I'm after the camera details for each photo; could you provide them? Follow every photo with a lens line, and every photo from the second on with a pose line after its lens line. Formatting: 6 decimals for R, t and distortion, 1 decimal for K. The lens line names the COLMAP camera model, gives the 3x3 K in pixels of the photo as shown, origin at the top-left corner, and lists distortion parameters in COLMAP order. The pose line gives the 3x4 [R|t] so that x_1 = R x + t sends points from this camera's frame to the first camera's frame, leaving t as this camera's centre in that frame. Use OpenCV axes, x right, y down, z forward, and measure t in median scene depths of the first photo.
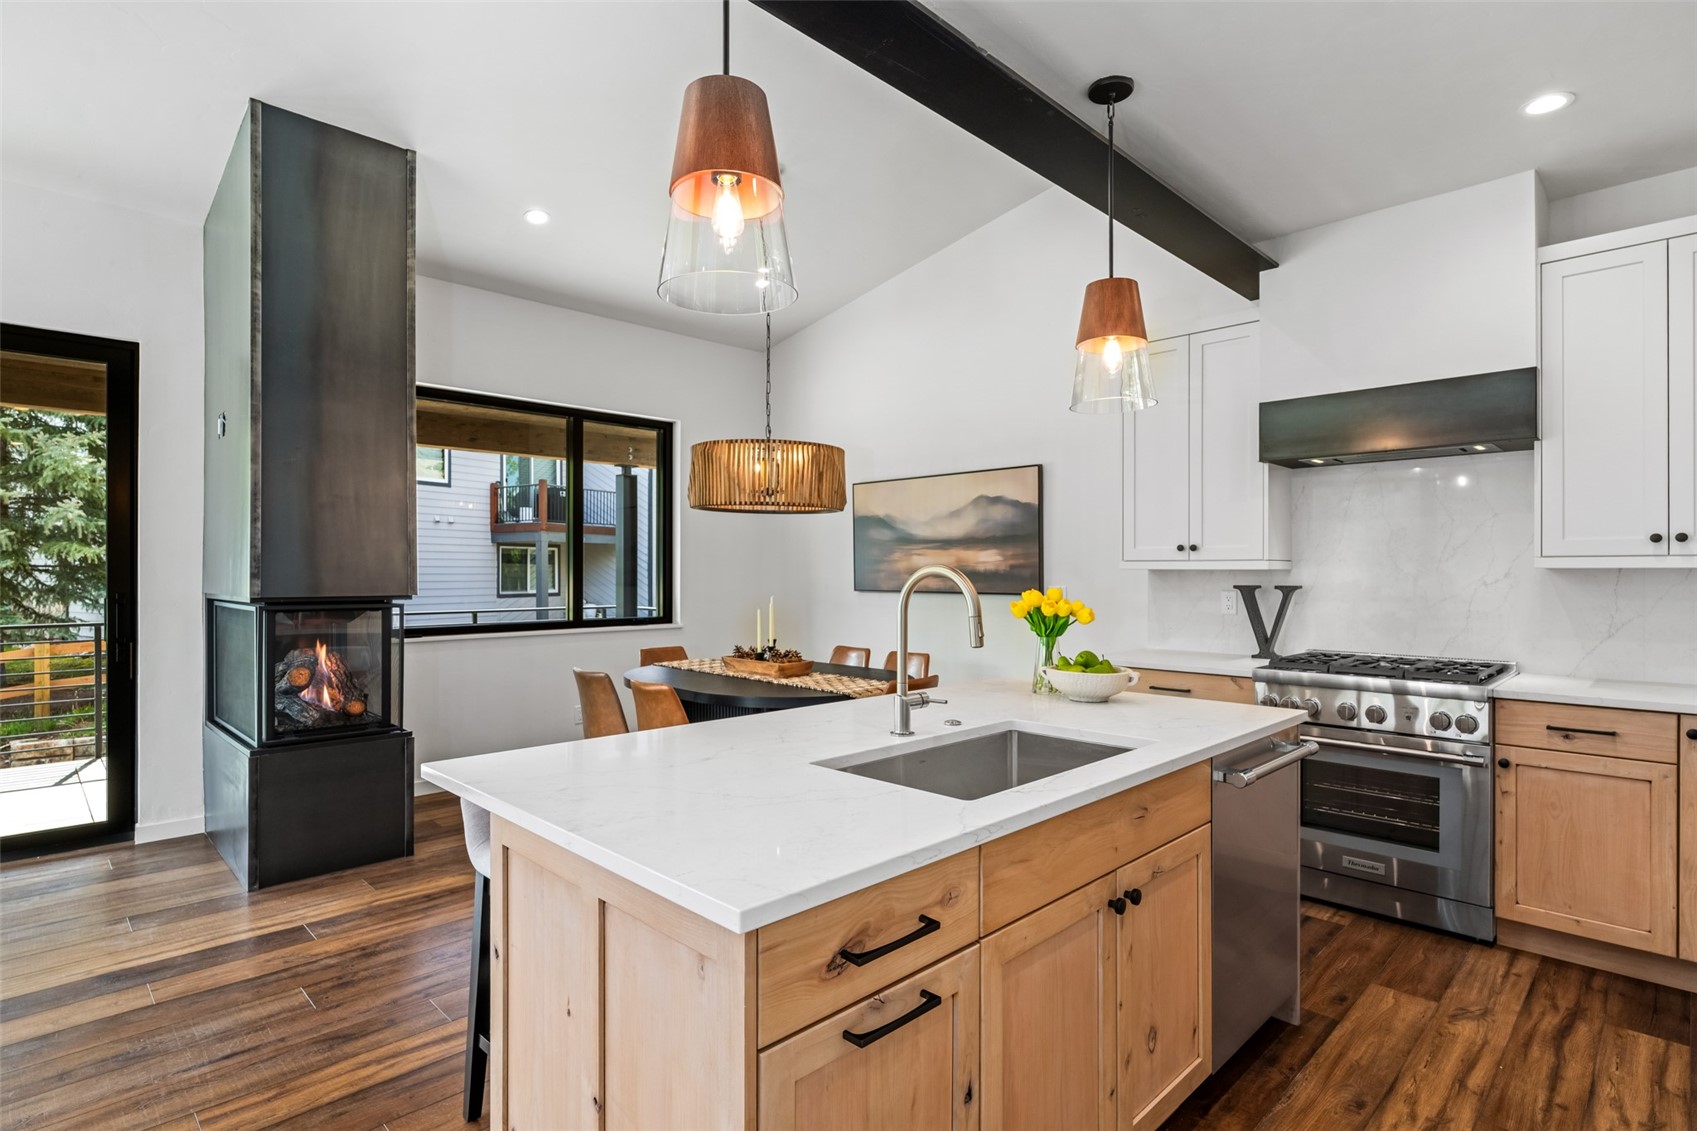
lens RADIAL K [[867.2, 0, 848.4], [0, 867.2, 579.2], [0, 0, 1]] dist [-0.004447, 0.000764]
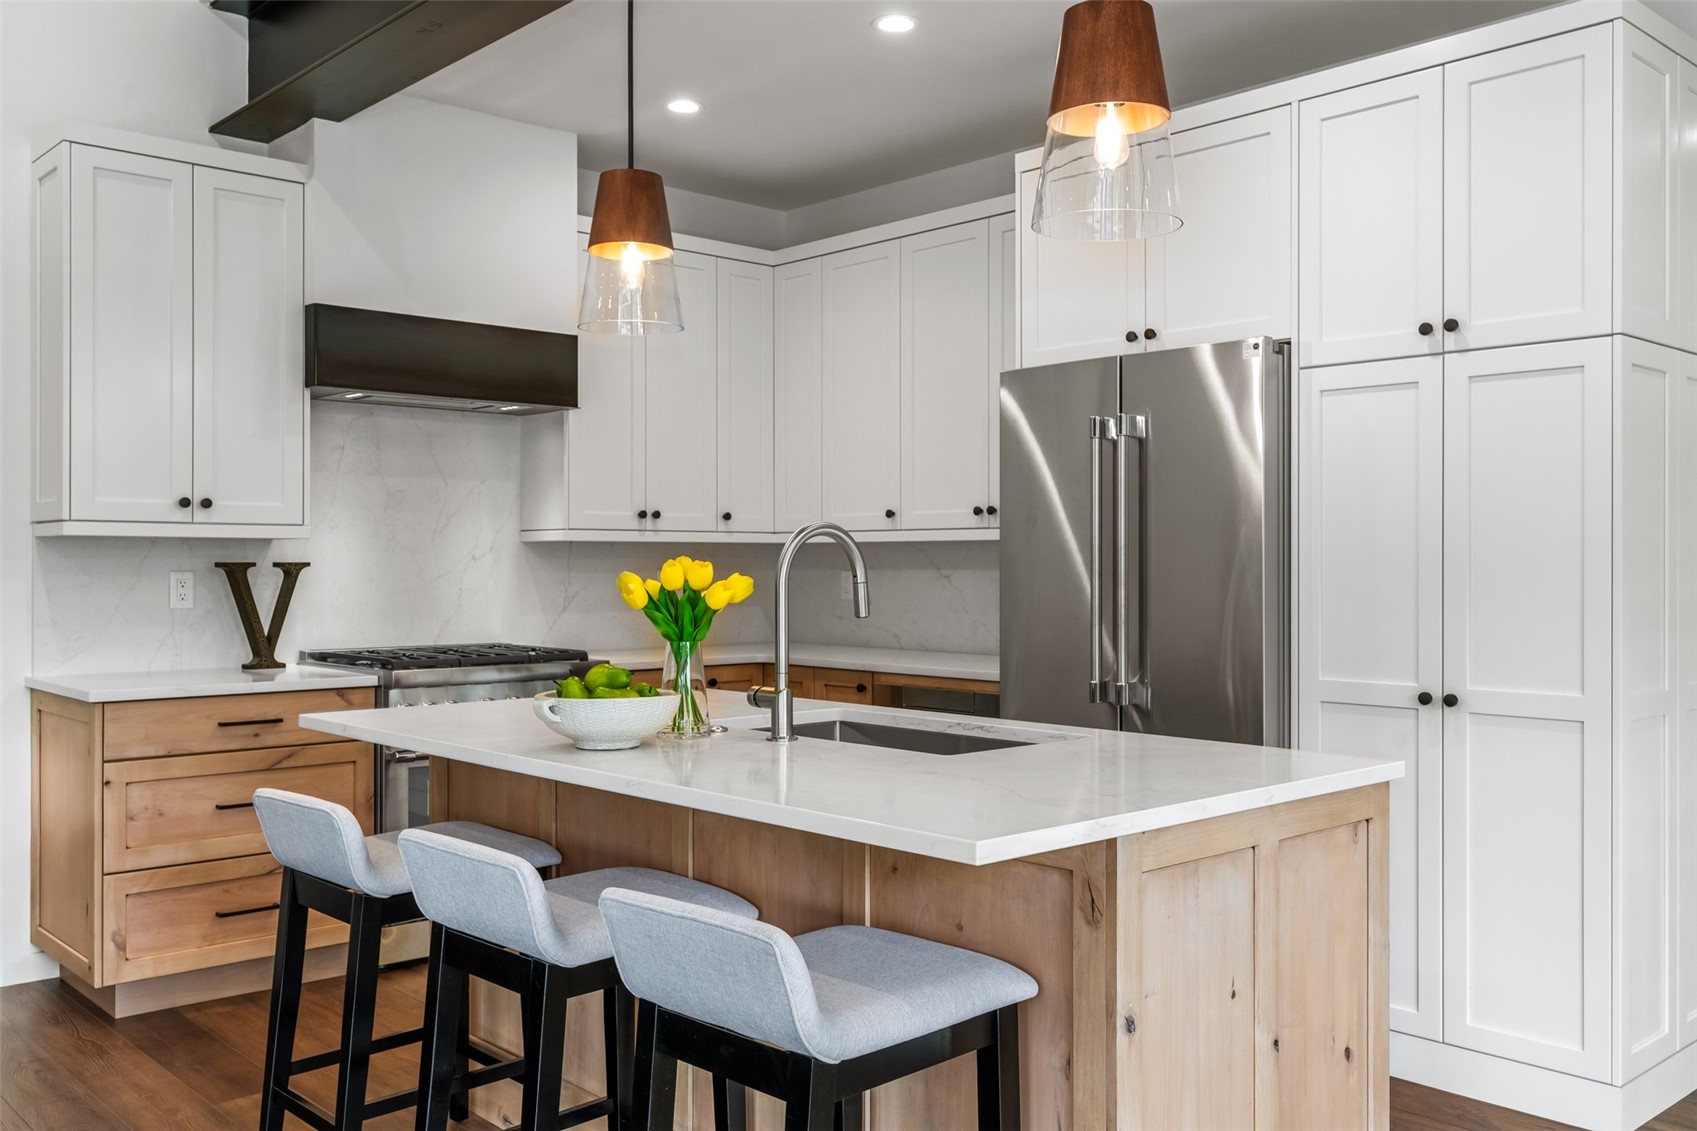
lens RADIAL K [[1461.9, 0, 847.5], [0, 1461.9, 568.5], [0, 0, 1]] dist [-0.020042, 0.024211]
pose [[0.013277, -0.003543, 0.999906, -0.625913], [0.009088, 0.999953, 0.003422, 0.011810], [-0.999871, 0.009041, 0.013308, 0.486037]]
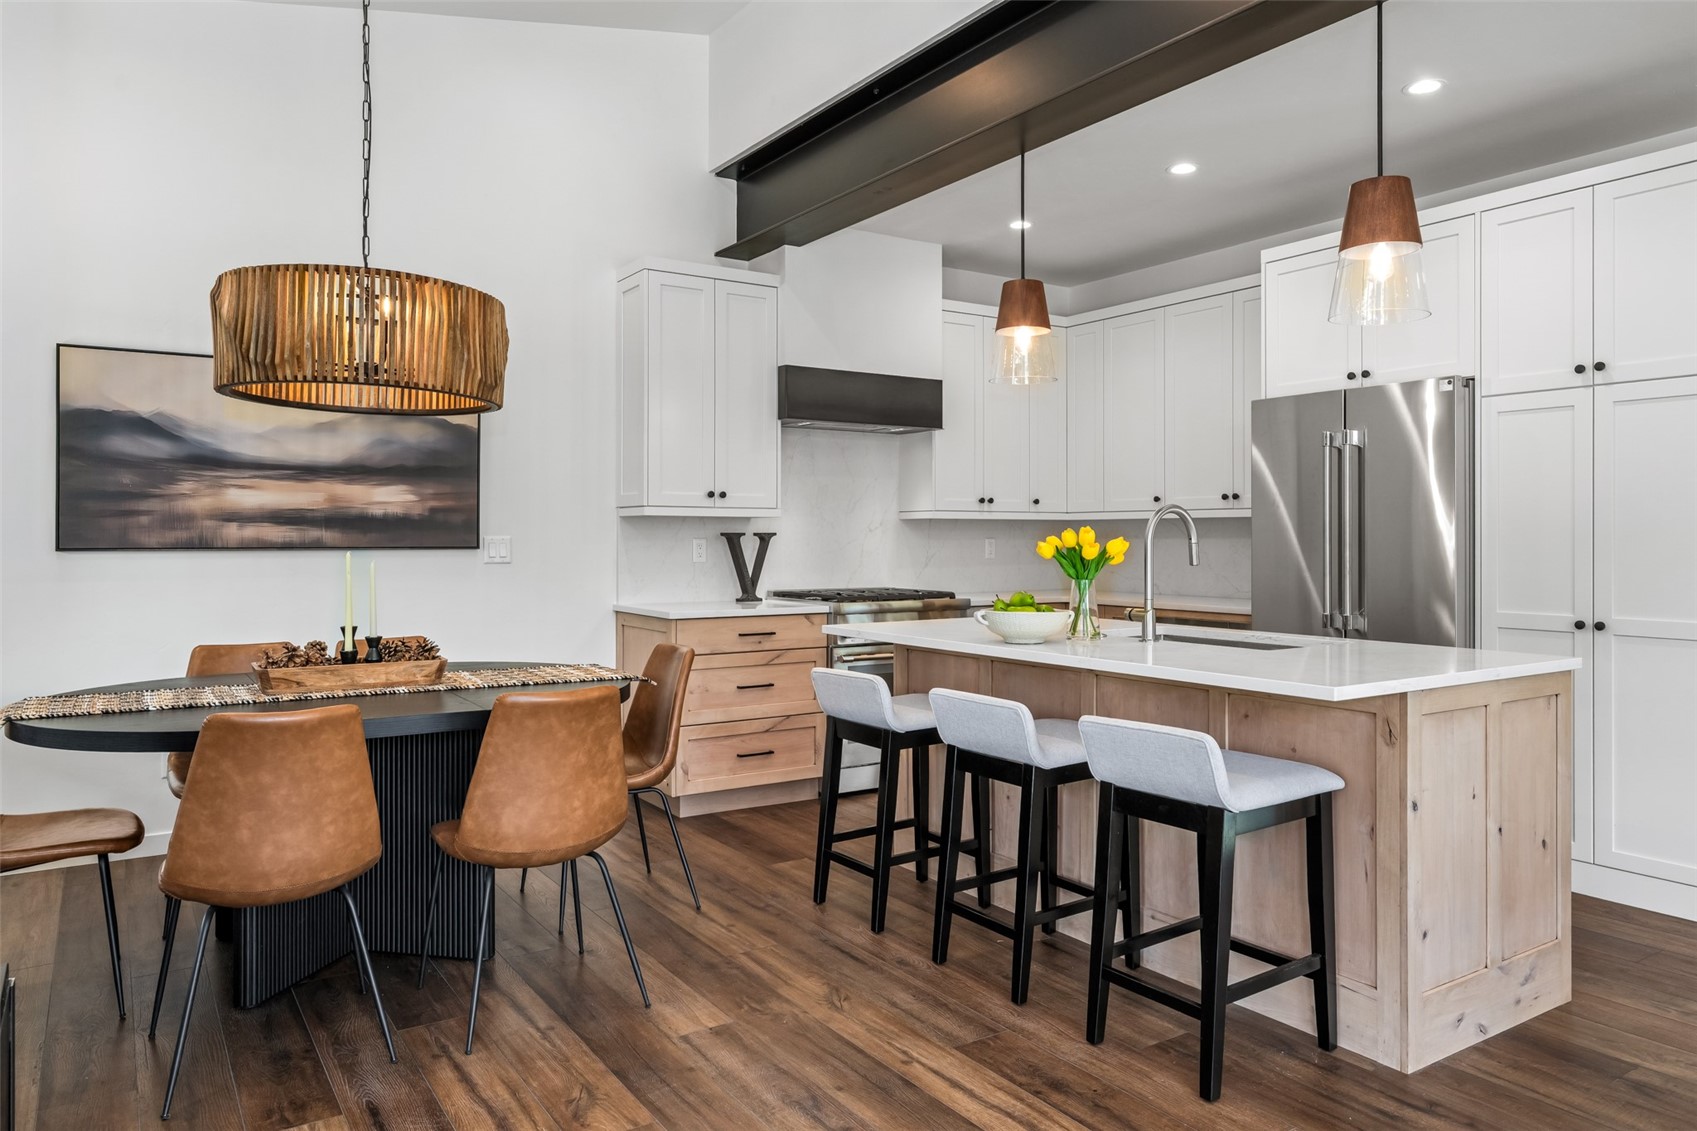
lens RADIAL K [[1121.5, 0, 848.3], [0, 1121.5, 539.3], [0, 0, 1]] dist [-0.017659, 0.007858]
pose [[0.181296, -0.001974, 0.983427, -0.793942], [0.009092, 0.999959, 0.000331, 0.015163], [-0.983387, 0.008882, 0.181306, 0.588744]]
